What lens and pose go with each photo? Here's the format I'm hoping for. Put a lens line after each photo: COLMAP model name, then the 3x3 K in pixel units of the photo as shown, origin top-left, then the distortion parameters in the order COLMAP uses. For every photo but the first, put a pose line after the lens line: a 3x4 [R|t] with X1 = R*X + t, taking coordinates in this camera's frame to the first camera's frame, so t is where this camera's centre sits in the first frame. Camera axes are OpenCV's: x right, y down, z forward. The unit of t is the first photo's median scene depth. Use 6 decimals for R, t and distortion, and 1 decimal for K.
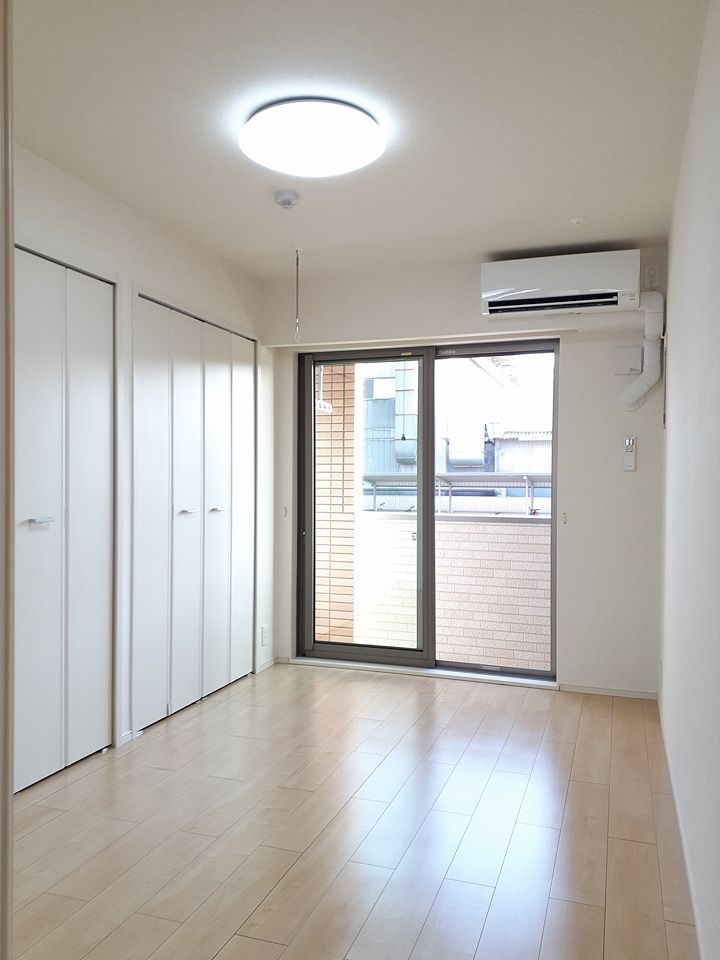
lens RADIAL K [[764.0, 0, 356.9], [0, 764.0, 480.3], [0, 0, 1]] dist [0.007385, 0.009514]
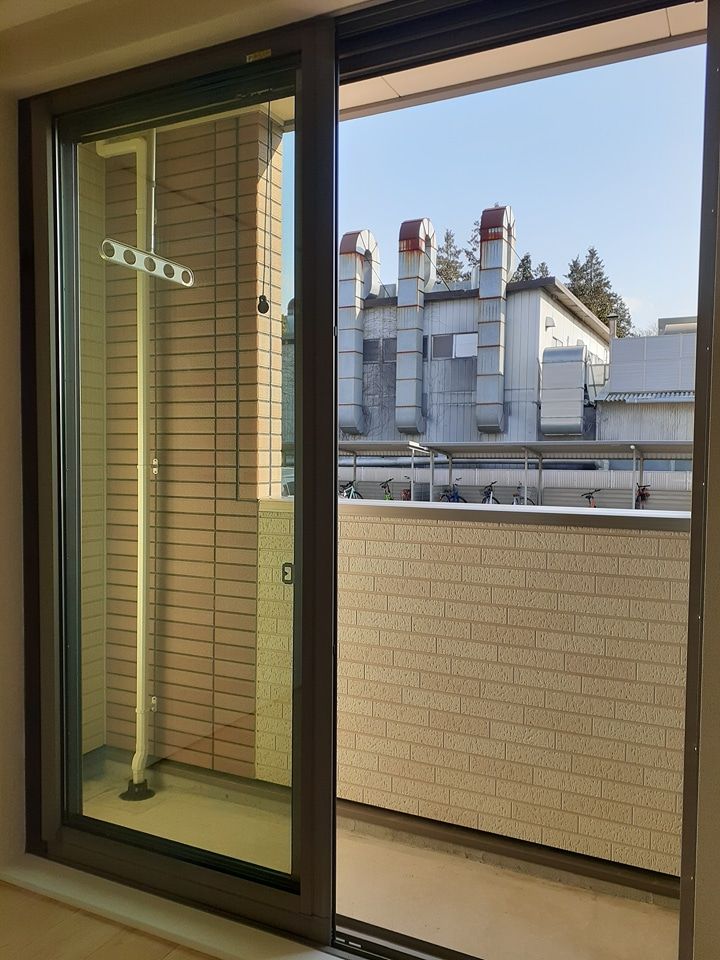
lens RADIAL K [[764.0, 0, 359.7], [0, 764.0, 504.5], [0, 0, 1]] dist [0.007385, 0.009514]
pose [[0.991729, 0.002461, -0.128326, 0.034431], [0.005817, 0.997927, 0.064097, 0.003880], [0.128217, -0.064314, 0.989659, 0.142220]]
